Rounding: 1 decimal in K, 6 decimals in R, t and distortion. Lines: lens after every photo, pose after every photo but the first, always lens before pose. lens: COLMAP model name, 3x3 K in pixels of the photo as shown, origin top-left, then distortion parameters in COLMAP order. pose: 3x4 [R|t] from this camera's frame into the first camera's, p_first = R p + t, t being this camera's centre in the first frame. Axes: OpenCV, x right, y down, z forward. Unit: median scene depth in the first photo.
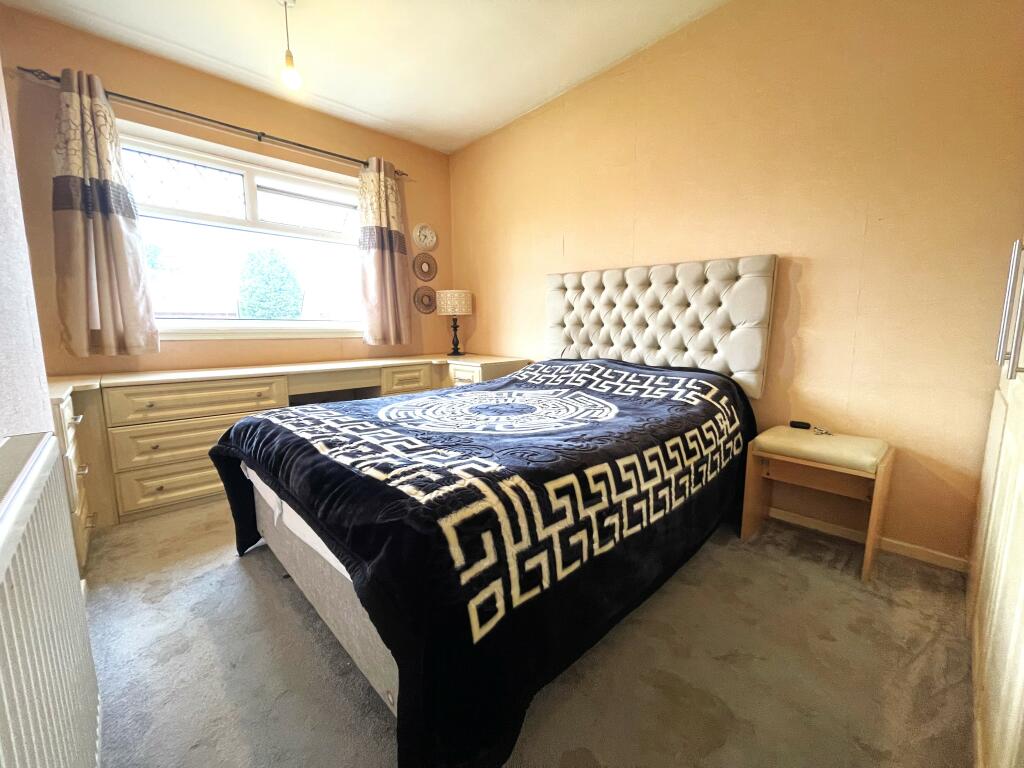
lens RADIAL K [[414.6, 0, 510.2], [0, 414.6, 387.9], [0, 0, 1]] dist [-0.000495, -0.000193]
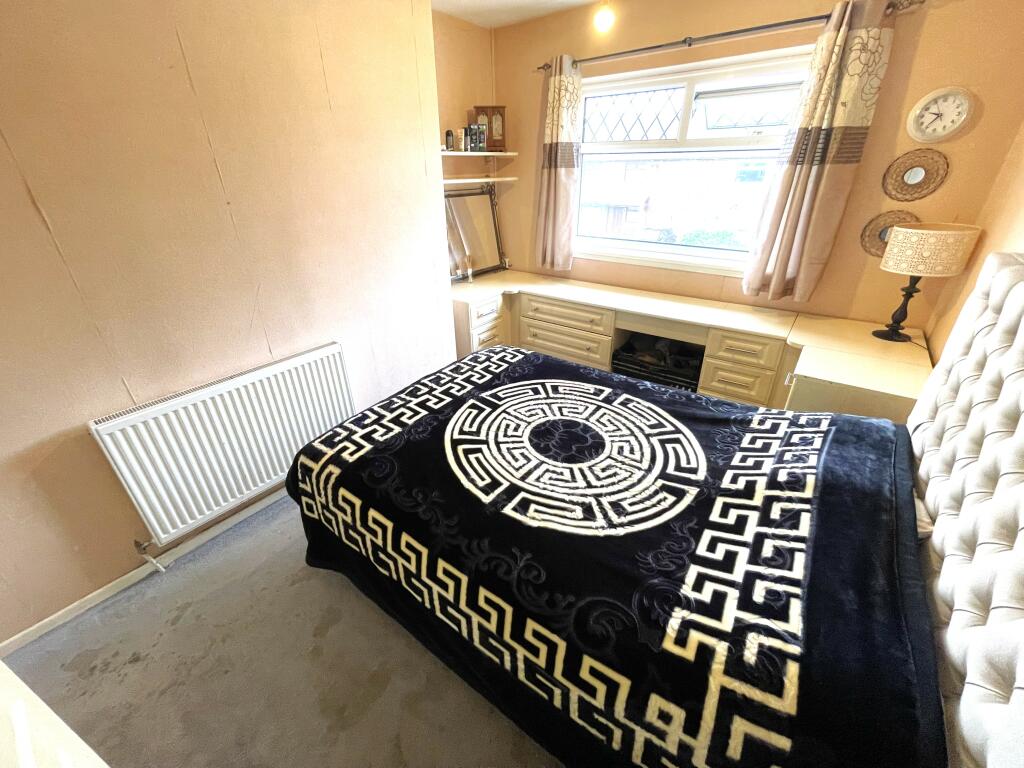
lens RADIAL K [[414.6, 0, 510.2], [0, 414.6, 387.9], [0, 0, 1]] dist [-0.000495, -0.000193]
pose [[0.155563, 0.466018, -0.870992, 0.520298], [-0.125002, 0.883925, 0.450612, -0.328254], [0.979885, 0.038777, 0.195760, 0.519258]]
